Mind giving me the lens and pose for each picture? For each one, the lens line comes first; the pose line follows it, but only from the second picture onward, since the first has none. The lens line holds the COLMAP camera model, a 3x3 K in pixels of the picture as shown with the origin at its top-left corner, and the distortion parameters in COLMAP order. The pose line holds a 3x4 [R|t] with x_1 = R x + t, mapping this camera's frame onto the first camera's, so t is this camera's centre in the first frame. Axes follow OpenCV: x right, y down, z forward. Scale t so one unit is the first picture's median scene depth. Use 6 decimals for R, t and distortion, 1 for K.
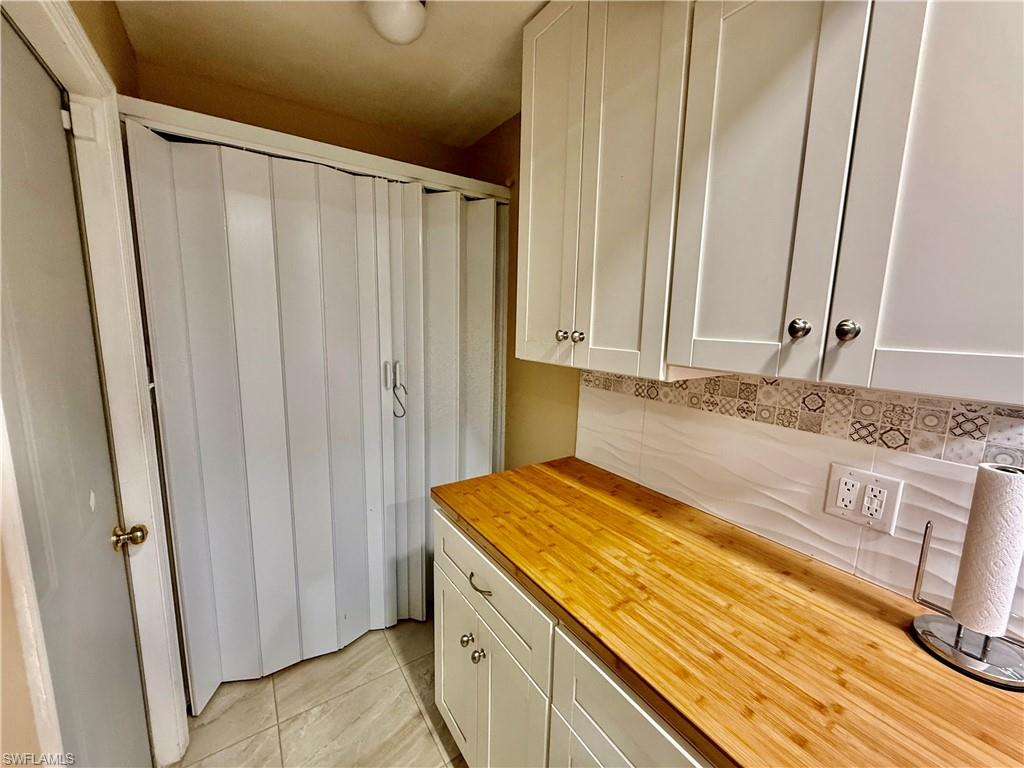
lens RADIAL K [[407.4, 0, 510.6], [0, 407.4, 384.0], [0, 0, 1]] dist [-0.000522, 0.000884]
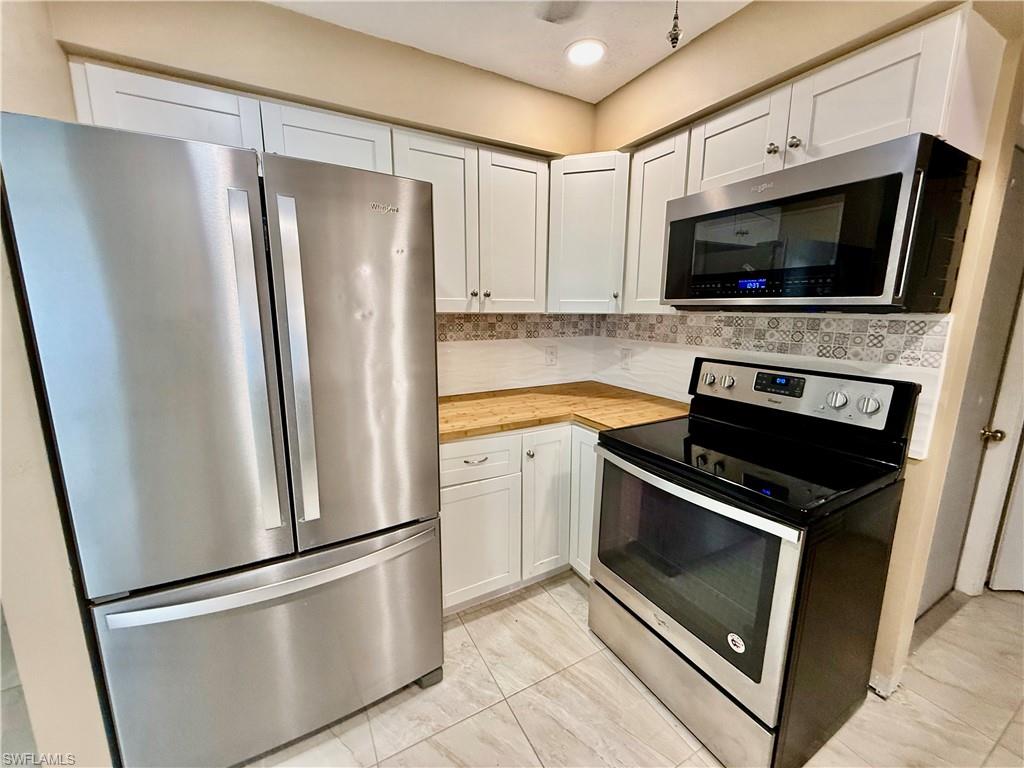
lens RADIAL K [[407.4, 0, 511.0], [0, 407.4, 383.2], [0, 0, 1]] dist [-0.000522, 0.000884]
pose [[-0.090496, 0.156734, -0.983486, 1.020261], [-0.164329, 0.971652, 0.169968, 0.261998], [0.982246, 0.176996, -0.062174, -1.039684]]
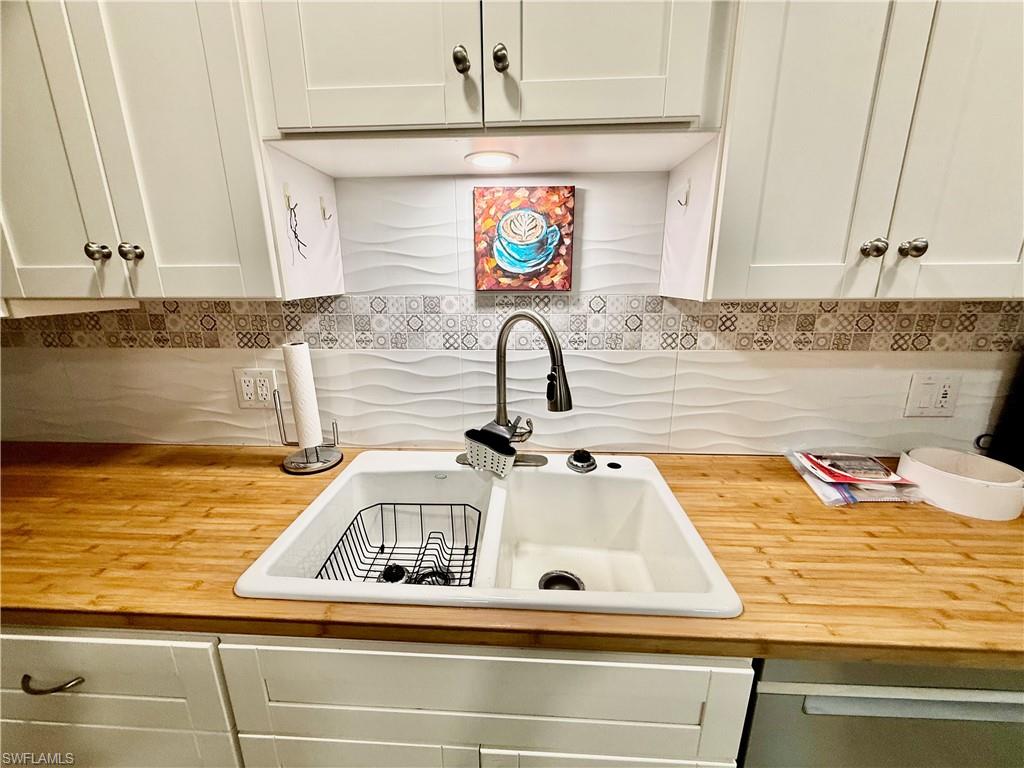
lens RADIAL K [[407.4, 0, 509.4], [0, 407.4, 381.4], [0, 0, 1]] dist [-0.000522, 0.000884]
pose [[0.602077, -0.221832, 0.767003, 0.333500], [0.143384, 0.975052, 0.169451, 0.144239], [-0.785458, 0.007954, 0.618864, -0.465219]]
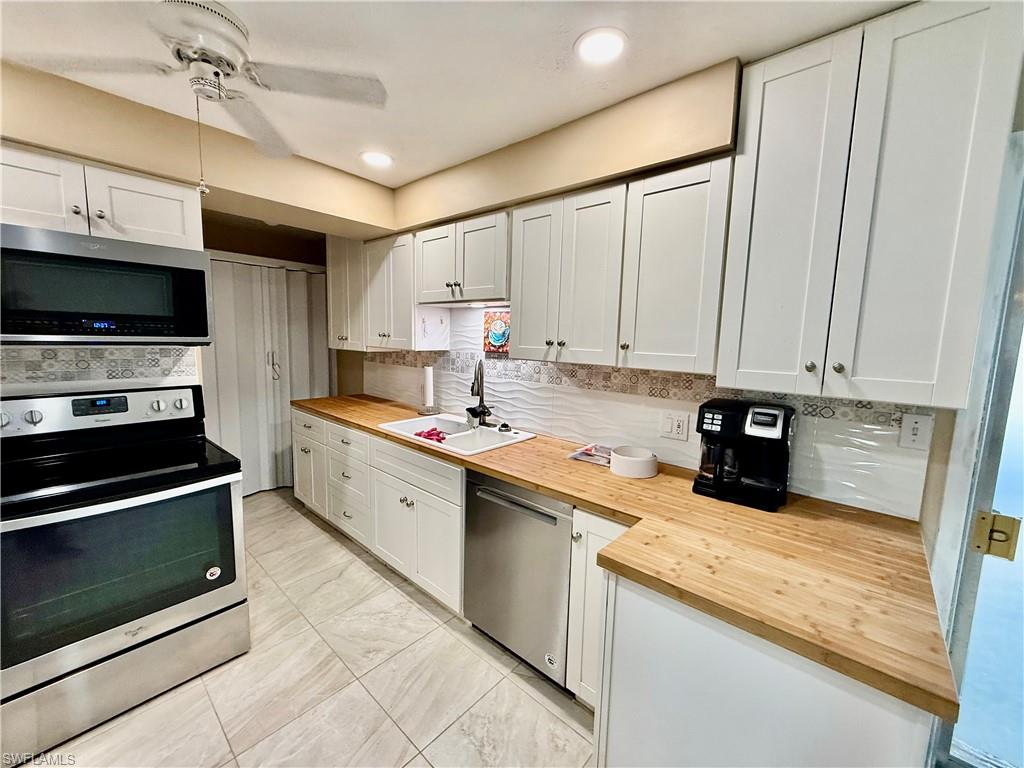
lens RADIAL K [[407.4, 0, 509.5], [0, 407.4, 382.2], [0, 0, 1]] dist [-0.000522, 0.000884]
pose [[0.969421, -0.024578, 0.244169, 0.707529], [0.033115, 0.998973, -0.030921, 0.383196], [-0.243159, 0.038061, 0.969240, -2.462092]]
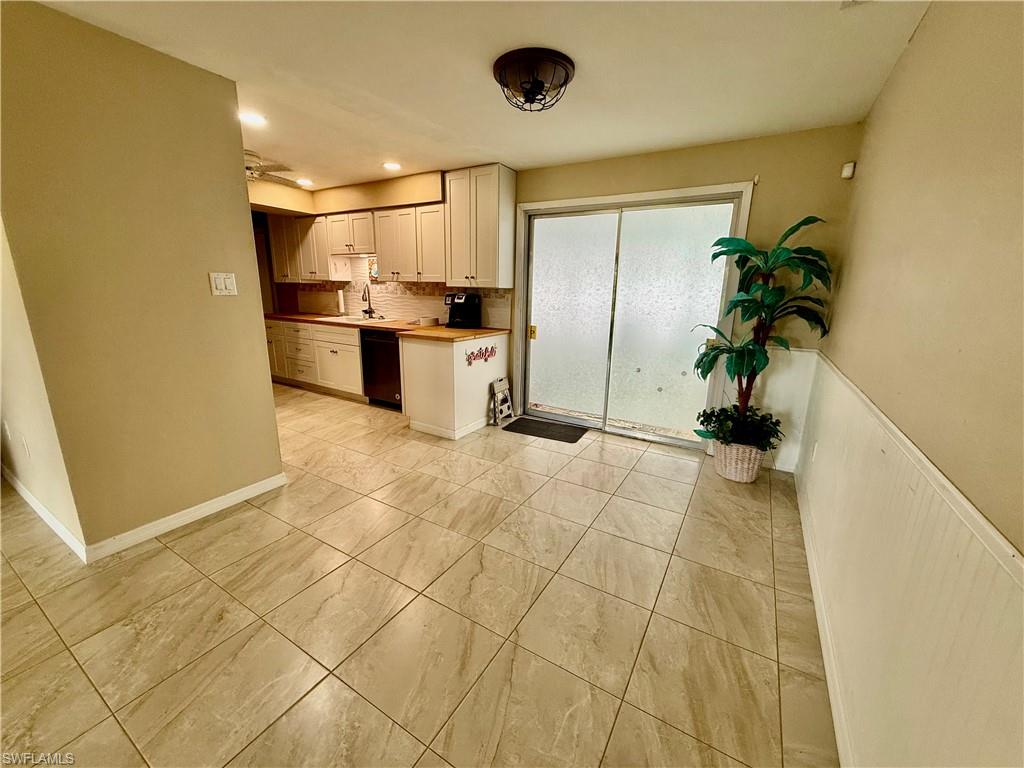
lens RADIAL K [[407.4, 0, 508.9], [0, 407.4, 380.7], [0, 0, 1]] dist [-0.000522, 0.000884]
pose [[0.907187, -0.103959, 0.407682, 0.561817], [0.070073, 0.992792, 0.097234, 1.011351], [-0.414852, -0.059642, 0.907932, -5.497749]]
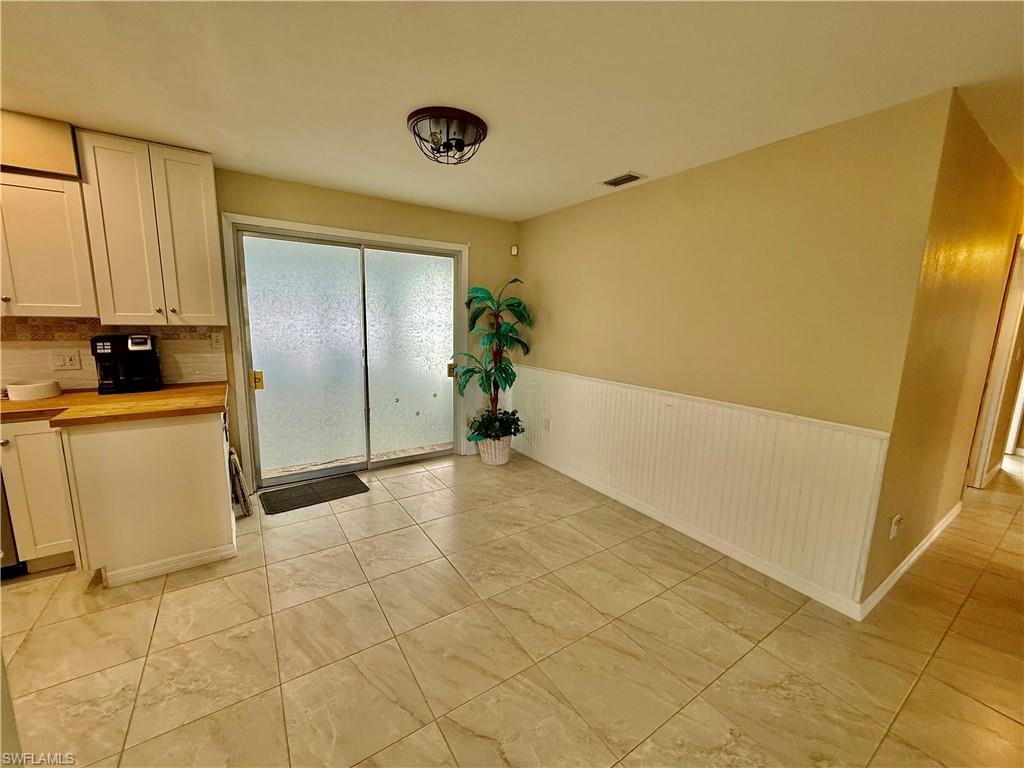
lens RADIAL K [[407.4, 0, 508.0], [0, 407.4, 382.1], [0, 0, 1]] dist [-0.000522, 0.000884]
pose [[0.008890, -0.184027, 0.982881, -0.704657], [0.129706, 0.974828, 0.181347, 0.595771], [-0.991513, 0.125873, 0.032536, -3.710342]]
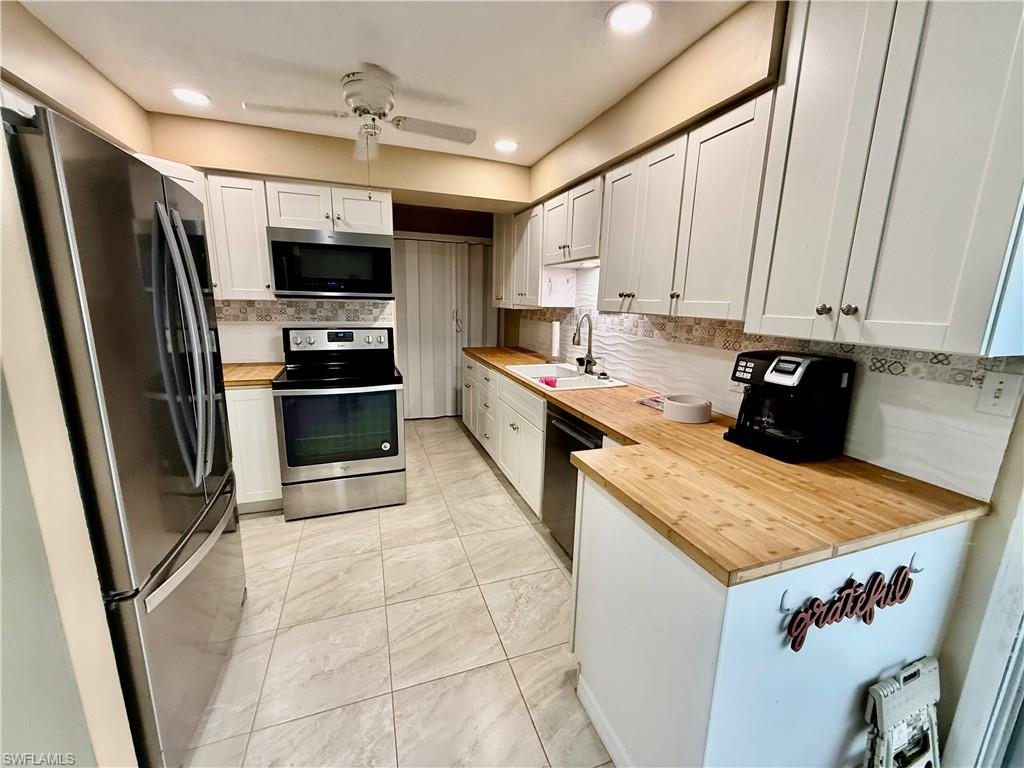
lens RADIAL K [[407.4, 0, 510.1], [0, 407.4, 382.3], [0, 0, 1]] dist [-0.000522, 0.000884]
pose [[0.968735, 0.049179, -0.243174, 1.376142], [-0.039009, 0.998158, 0.046461, 0.528817], [0.245011, -0.035522, 0.968869, -2.878956]]
